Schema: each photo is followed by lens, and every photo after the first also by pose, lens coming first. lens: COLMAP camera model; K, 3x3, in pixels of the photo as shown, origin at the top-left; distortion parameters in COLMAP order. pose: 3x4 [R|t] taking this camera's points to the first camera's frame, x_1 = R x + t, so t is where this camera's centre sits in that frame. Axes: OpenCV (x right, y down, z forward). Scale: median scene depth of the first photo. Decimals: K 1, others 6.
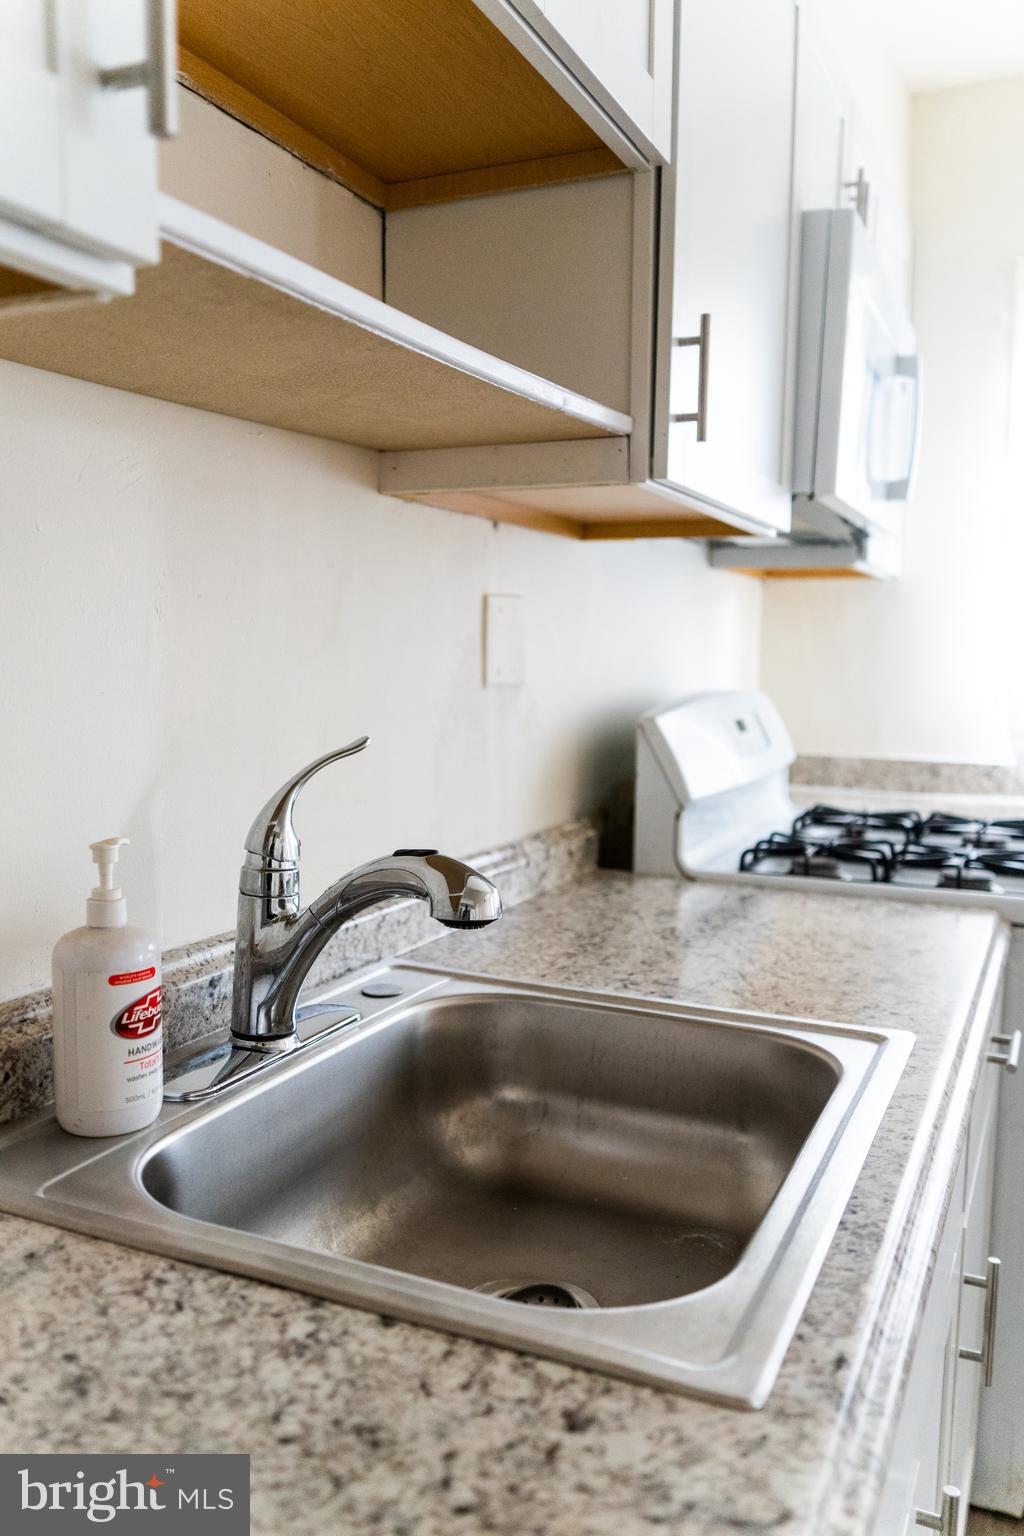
lens RADIAL K [[1242.3, 0, 512.0], [0, 1242.3, 768.0], [0, 0, 1]] dist [0.005171, -0.001397]
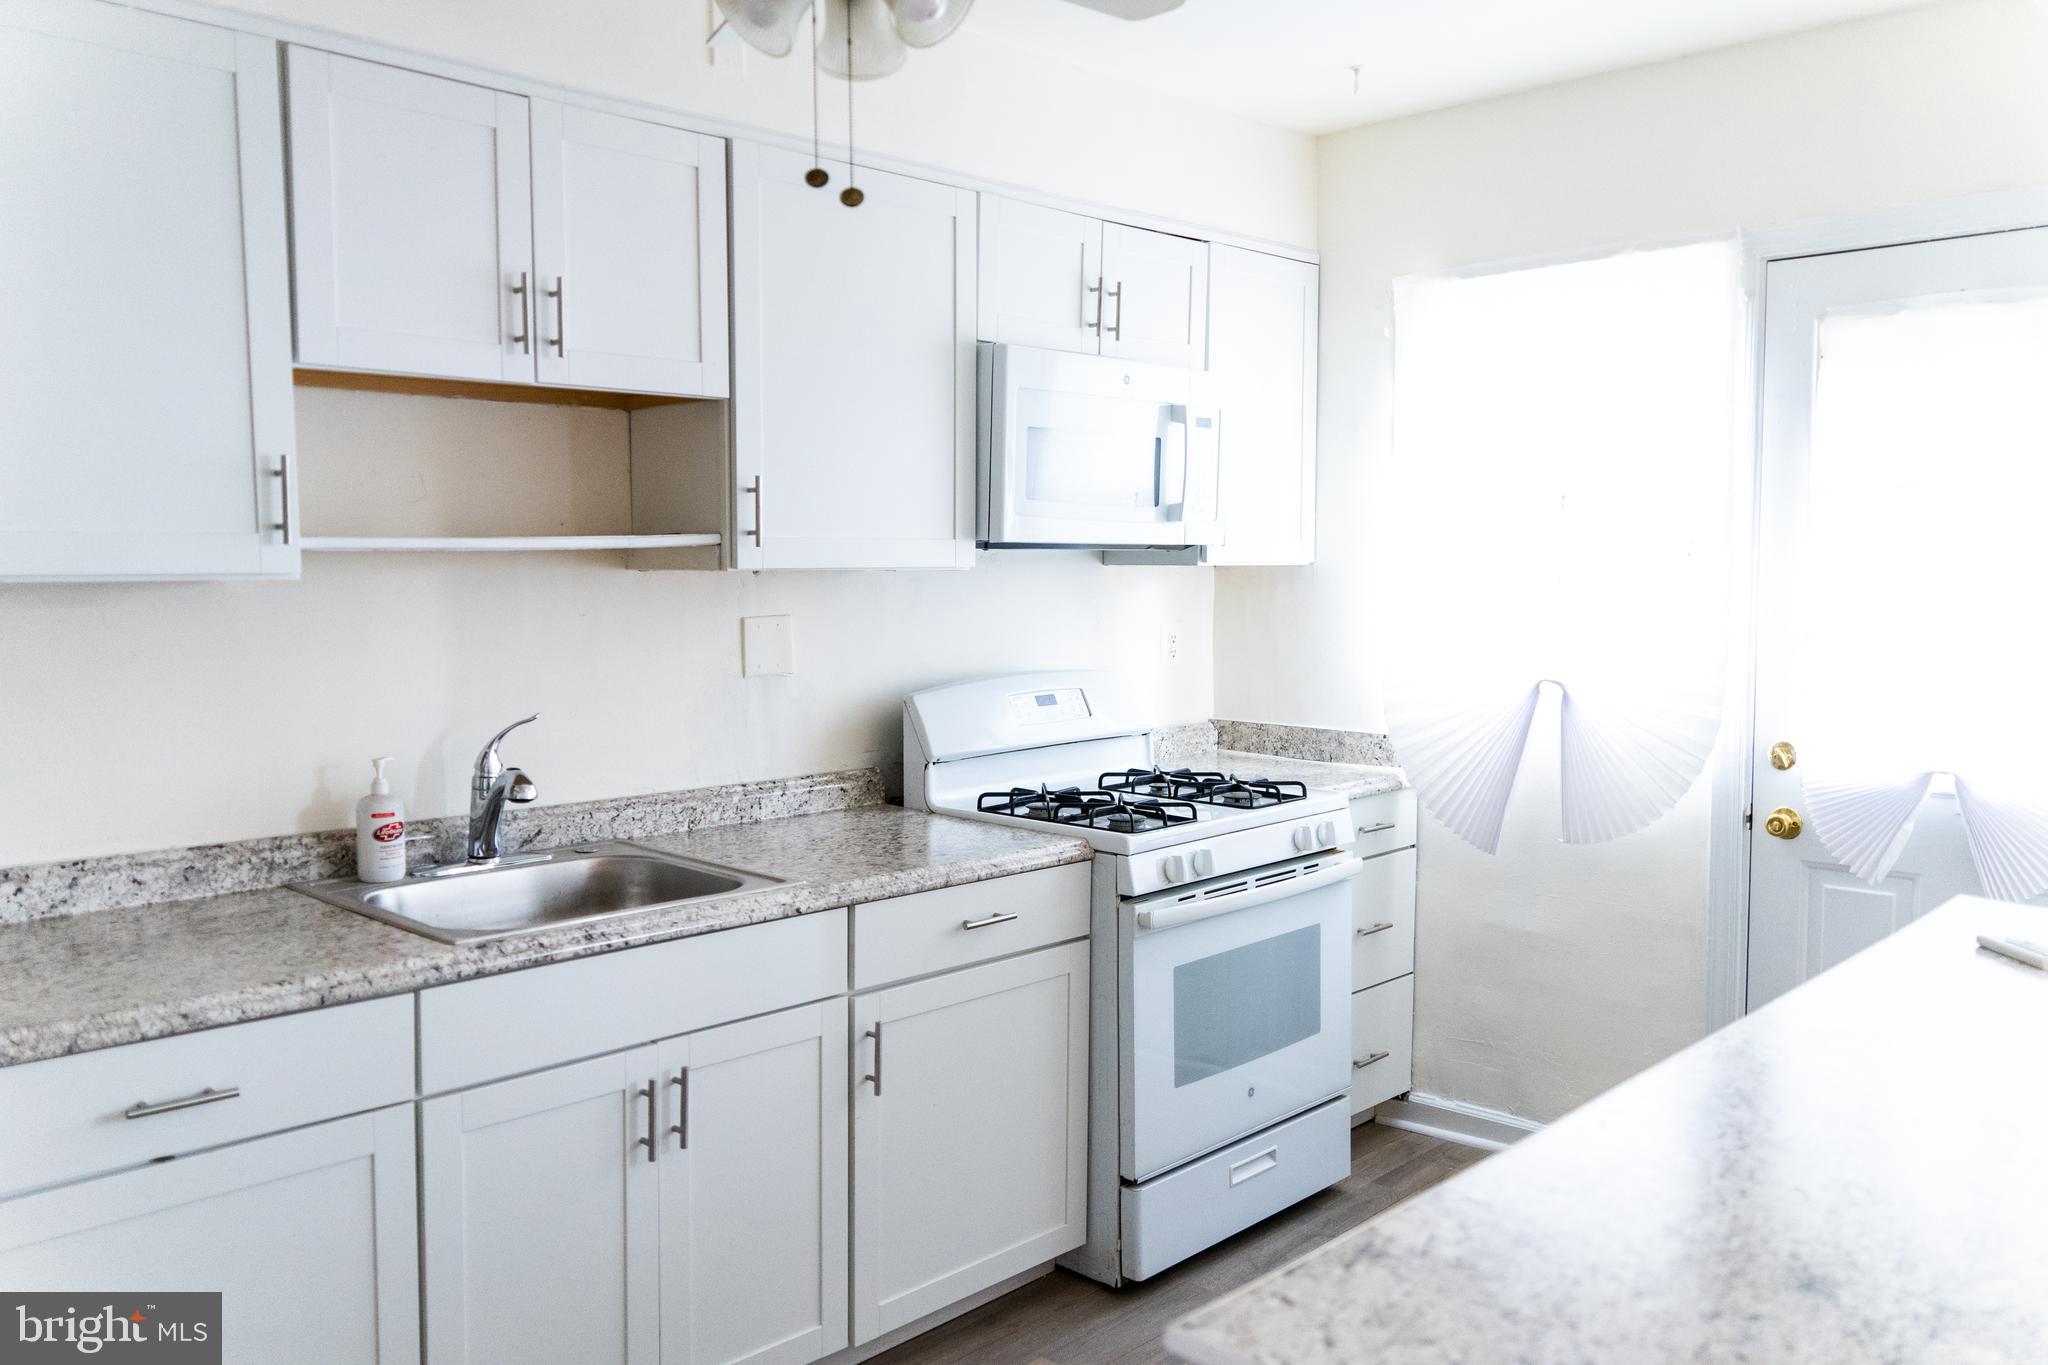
lens RADIAL K [[1656.5, 0, 1024.0], [0, 1656.5, 682.5], [0, 0, 1]] dist [0.005171, -0.001397]
pose [[0.942694, 0.013070, -0.333402, 1.195525], [-0.020509, 0.999613, -0.018805, -0.032223], [0.333027, 0.024565, 0.942597, -0.994649]]
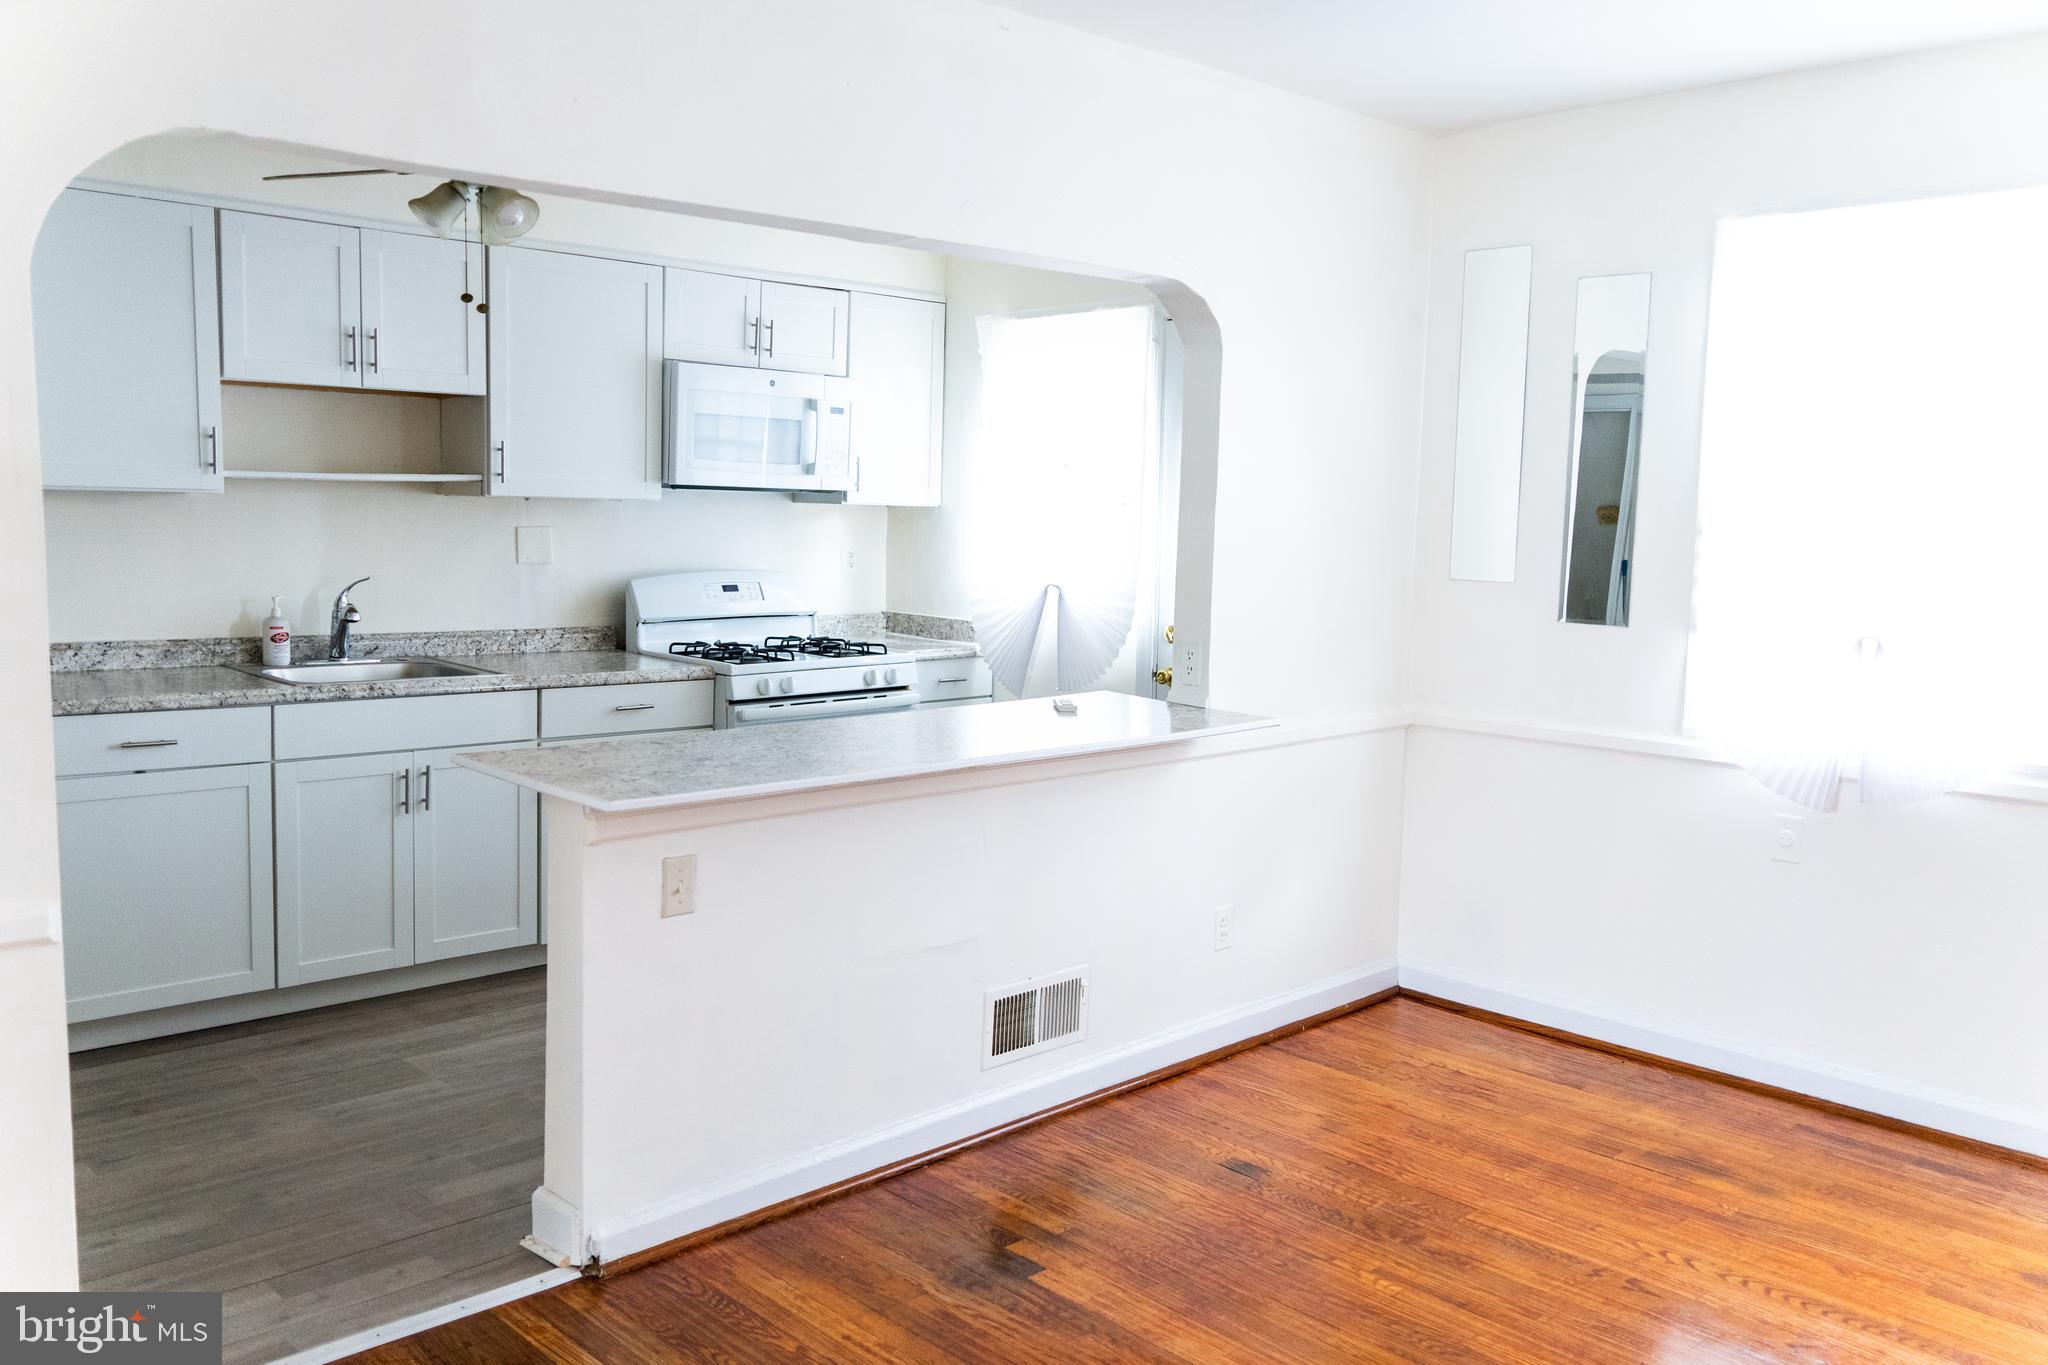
lens RADIAL K [[1660.3, 0, 1024.0], [0, 1660.3, 682.5], [0, 0, 1]] dist [-0.007077, -0.002082]
pose [[0.929088, 0.053753, -0.365933, 2.600547], [-0.052484, 0.998532, 0.013423, 0.090736], [0.366117, 0.006734, 0.930544, -2.085921]]
